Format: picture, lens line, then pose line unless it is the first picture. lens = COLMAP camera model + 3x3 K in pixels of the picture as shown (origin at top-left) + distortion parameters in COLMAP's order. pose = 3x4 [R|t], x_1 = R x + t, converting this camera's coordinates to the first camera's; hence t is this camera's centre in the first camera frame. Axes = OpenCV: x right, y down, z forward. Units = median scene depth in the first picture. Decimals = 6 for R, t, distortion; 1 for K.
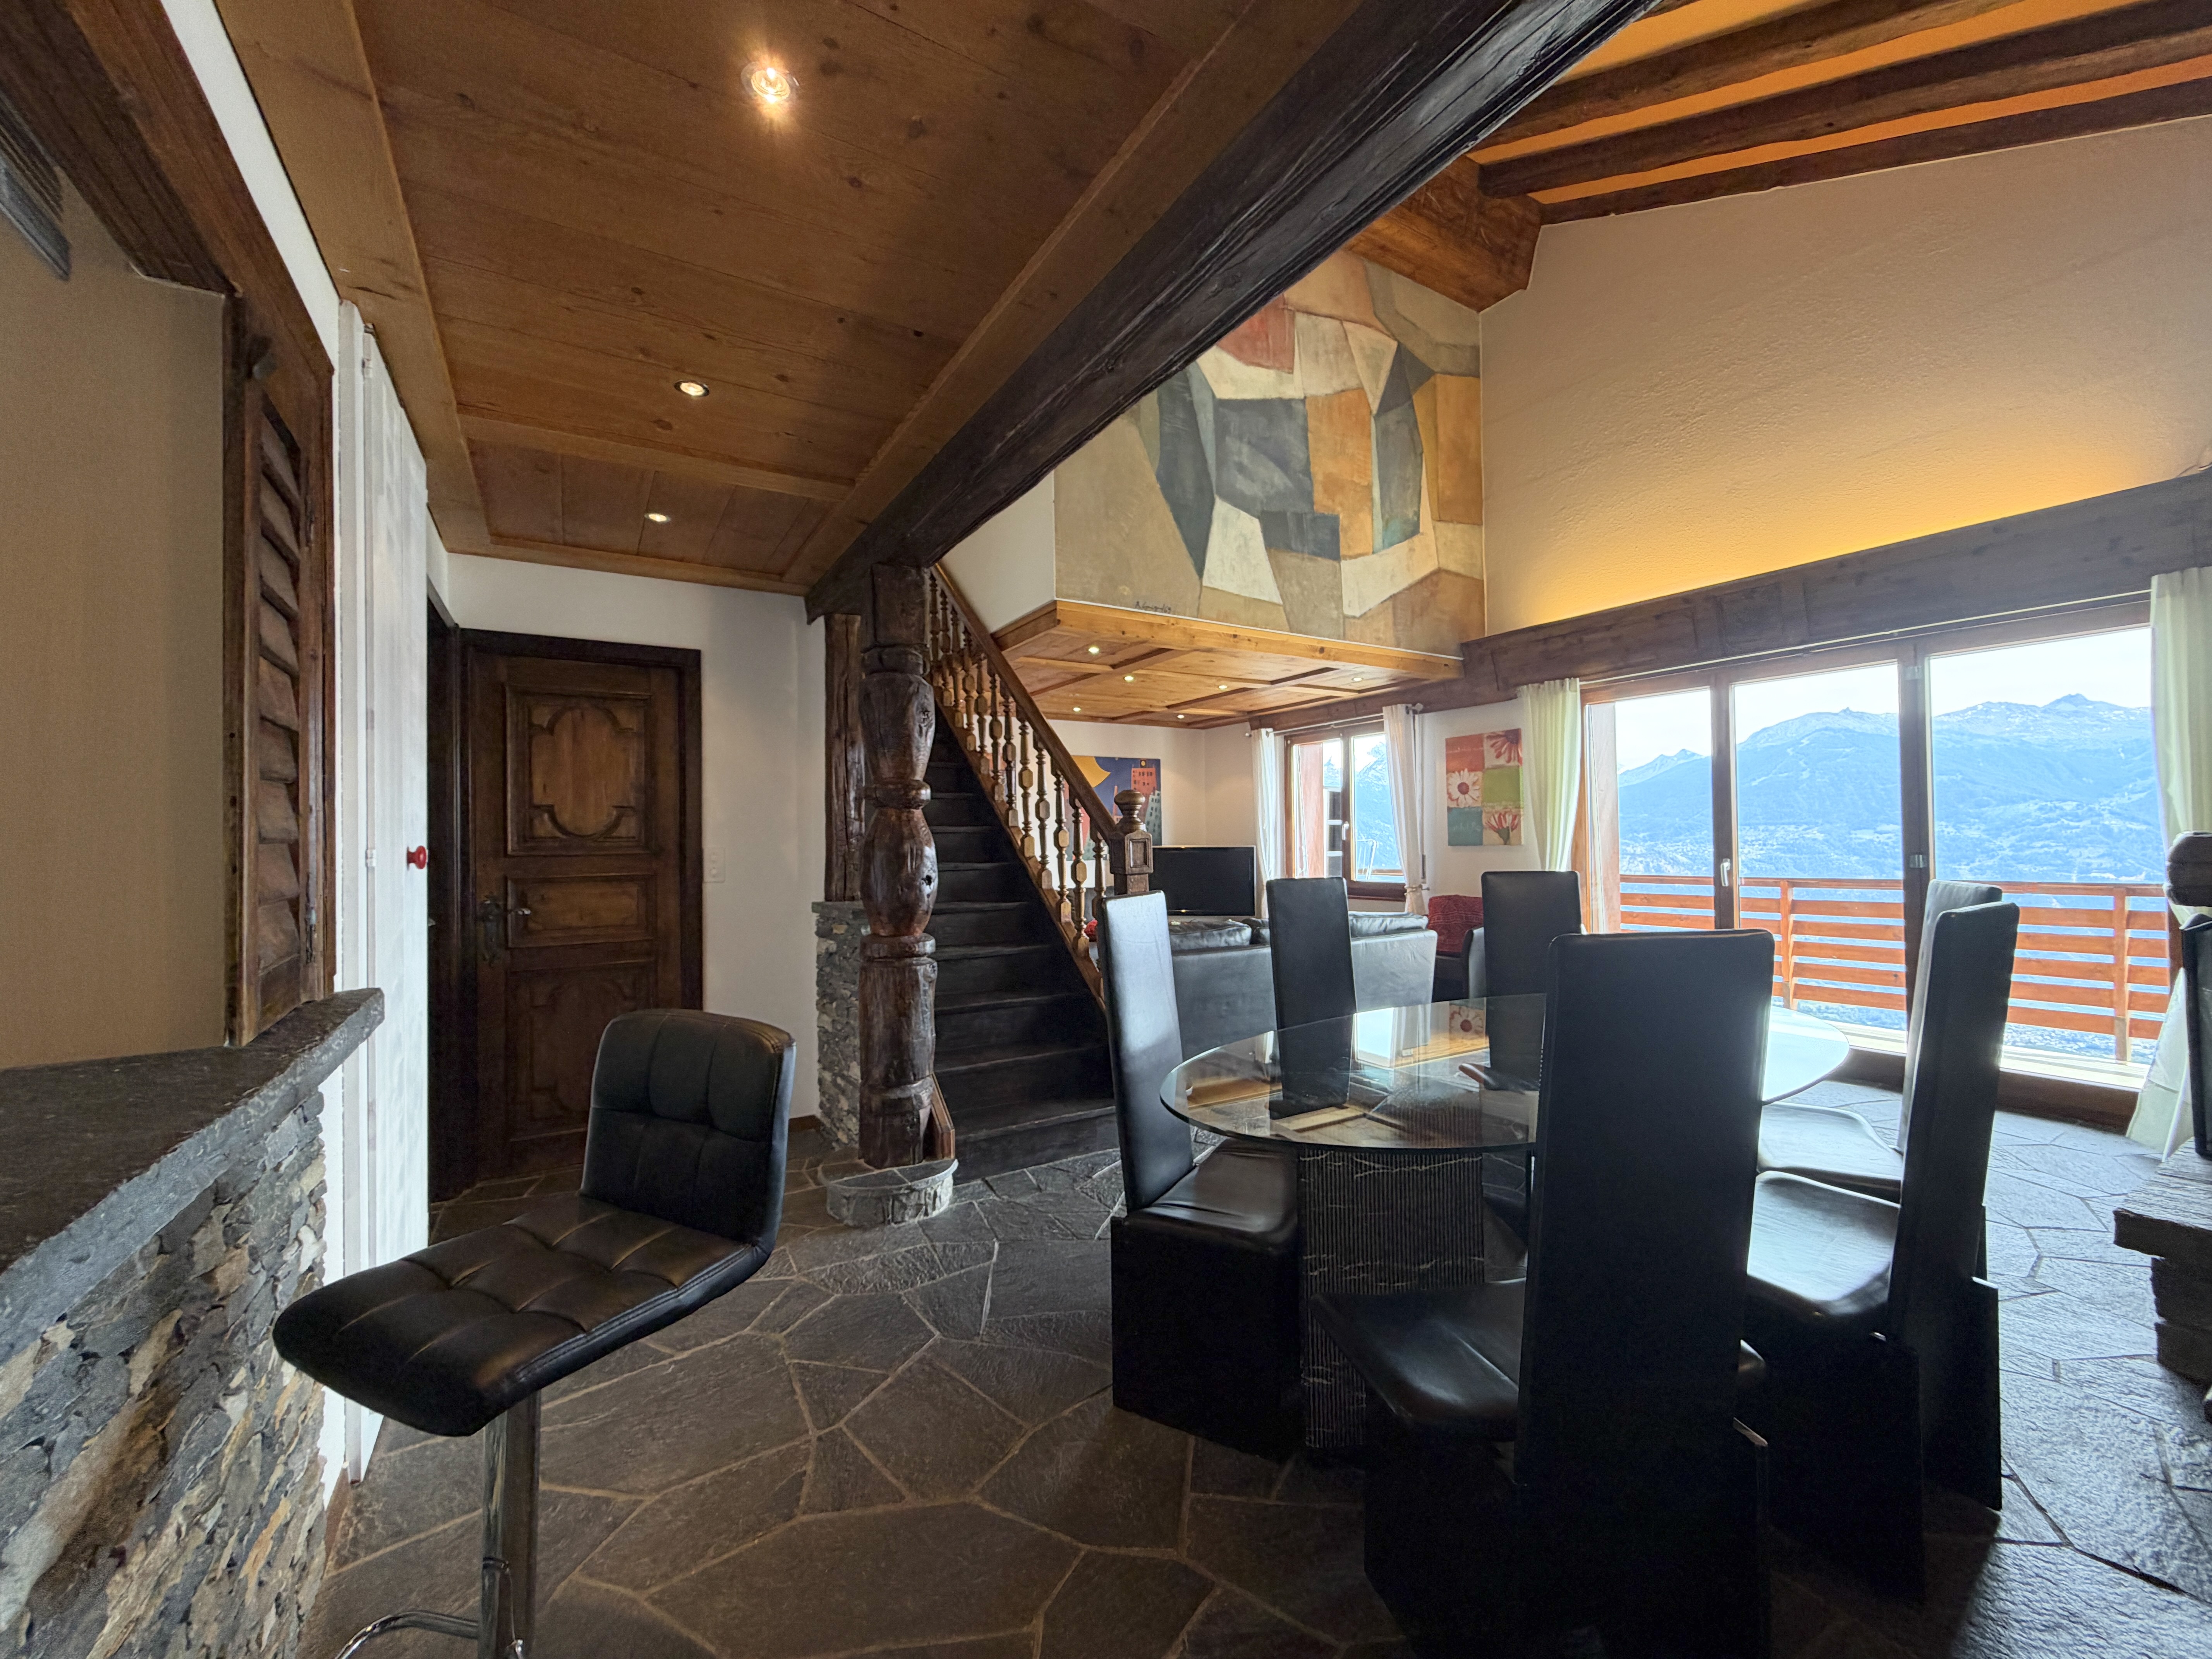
lens RADIAL K [[883.5, 0, 1098.8], [0, 883.5, 833.1], [0, 0, 1]] dist [0.000448, -0.000379]
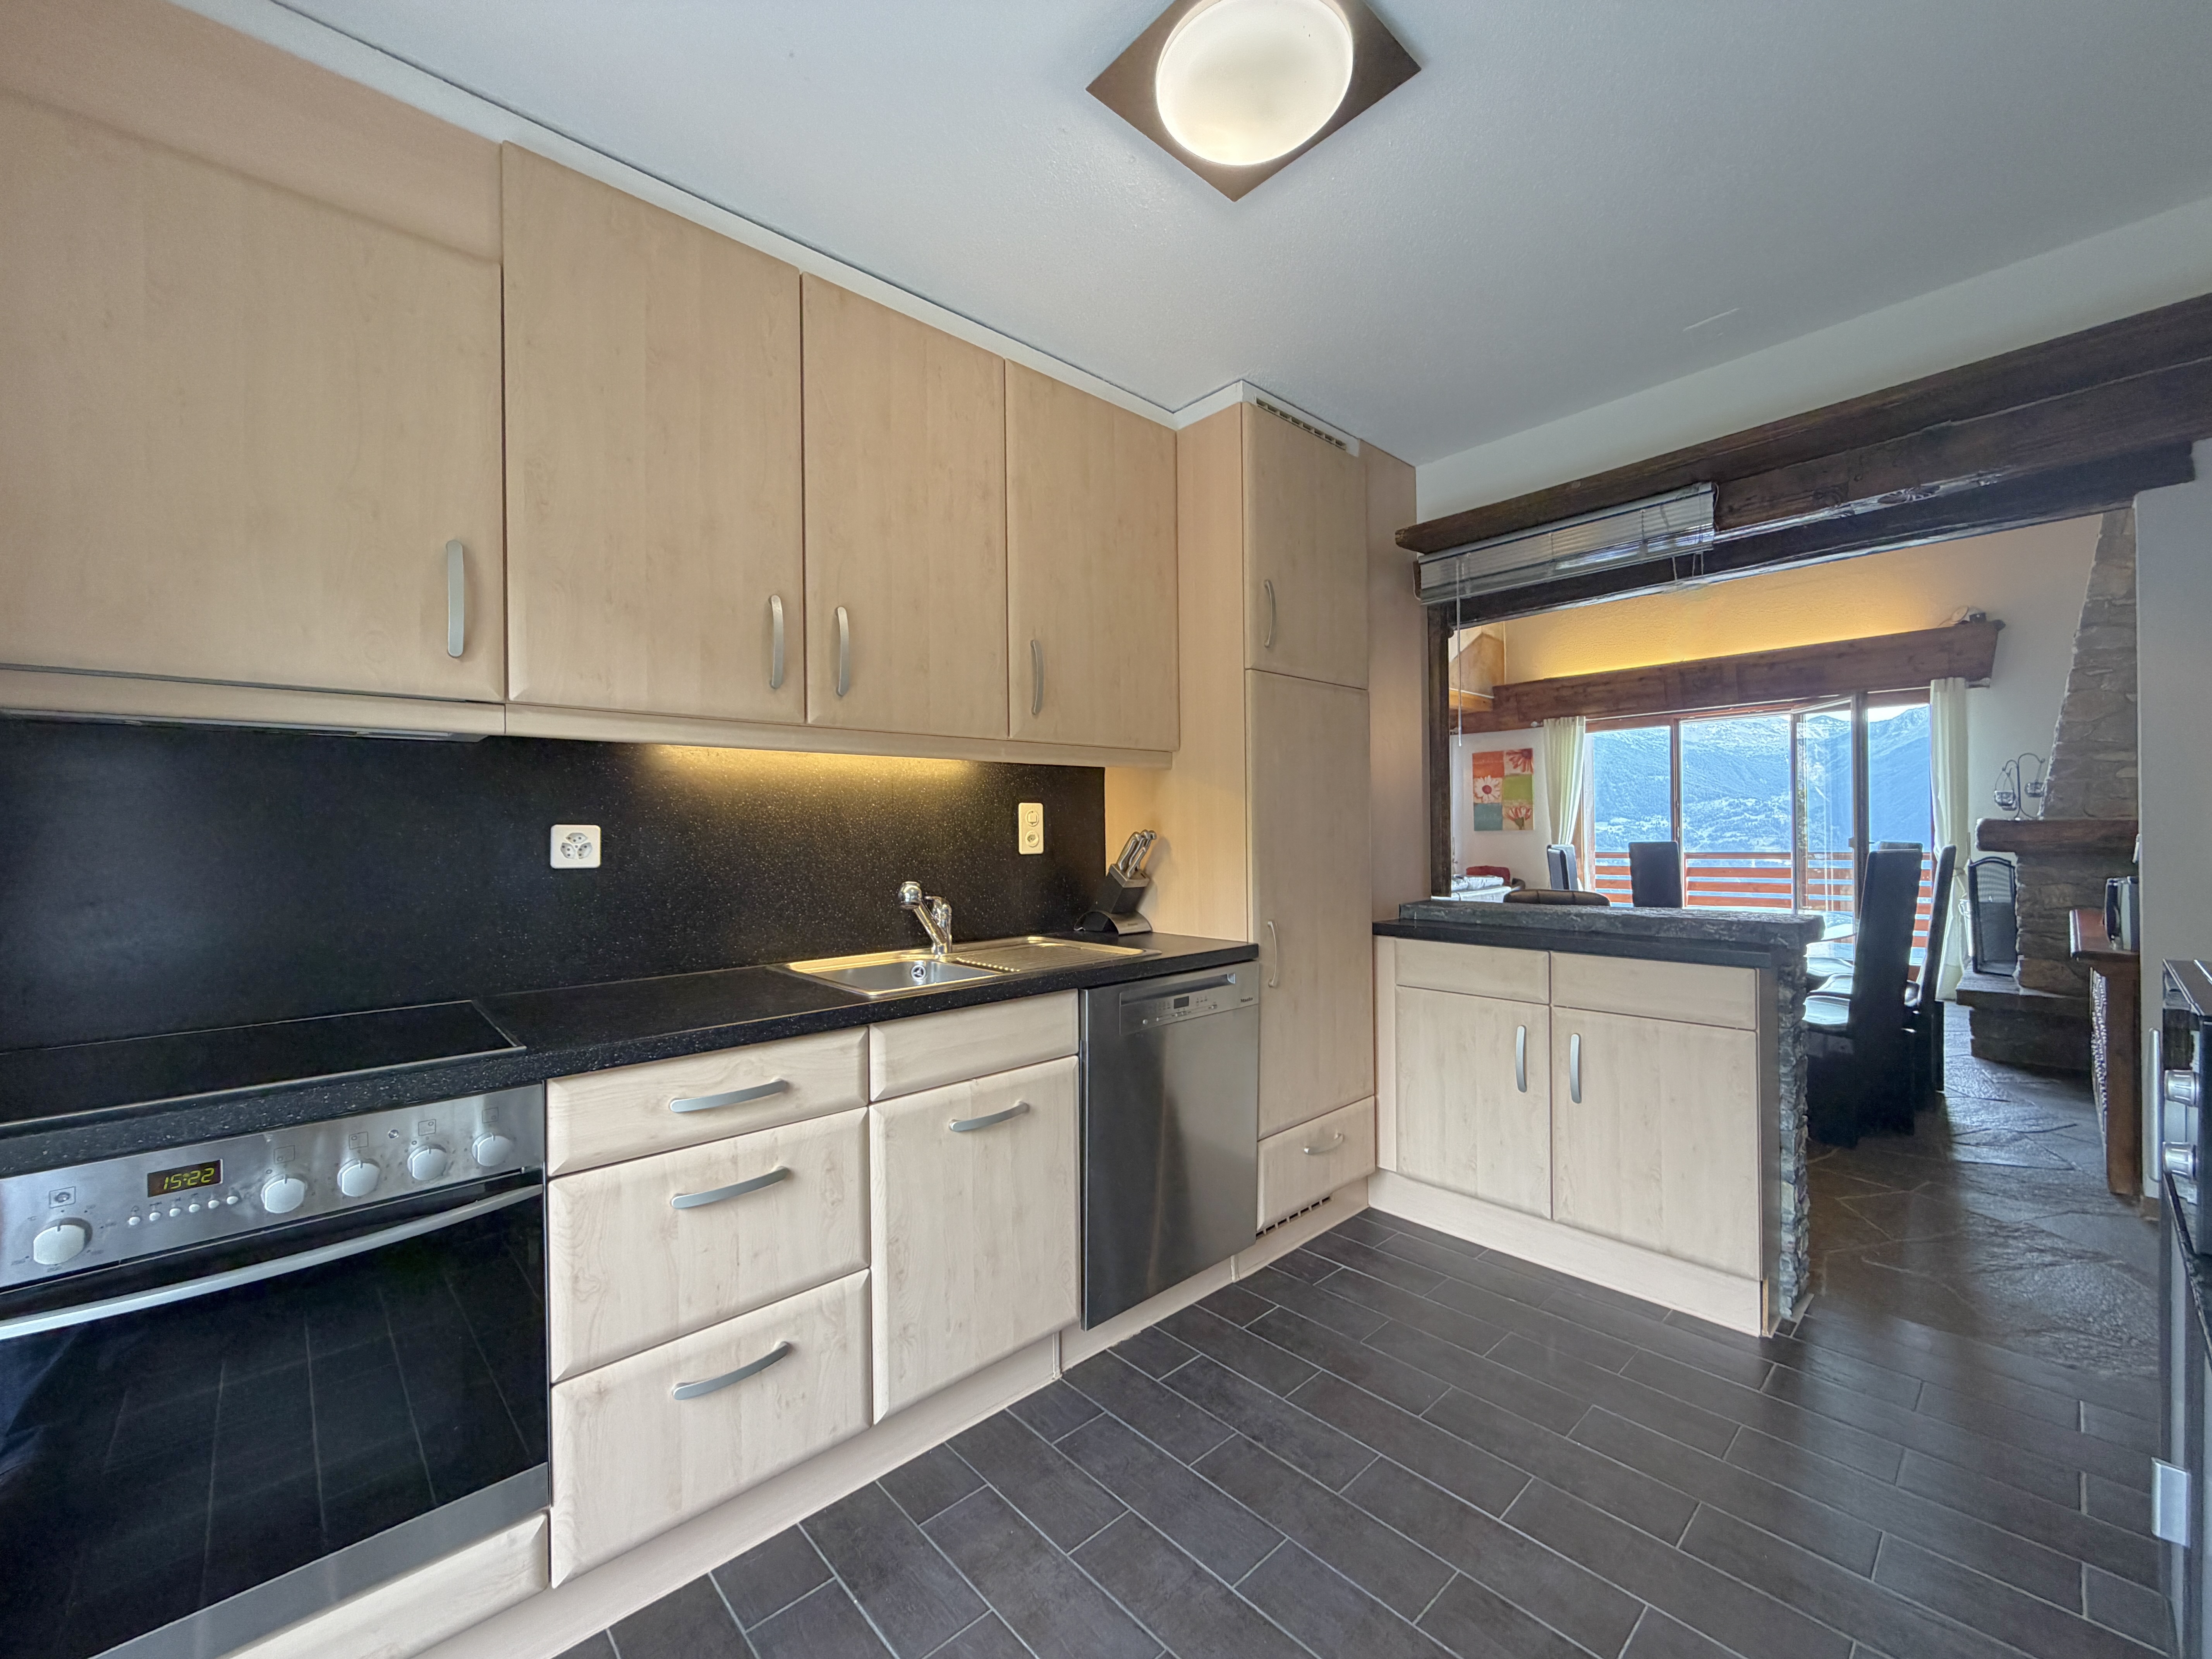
lens RADIAL K [[883.5, 0, 1098.8], [0, 883.5, 833.1], [0, 0, 1]] dist [0.000448, -0.000379]
pose [[0.980305, -0.002666, 0.197472, -0.543147], [0.001041, 0.999965, 0.008336, 0.007025], [-0.197487, -0.007966, 0.980273, -0.289117]]
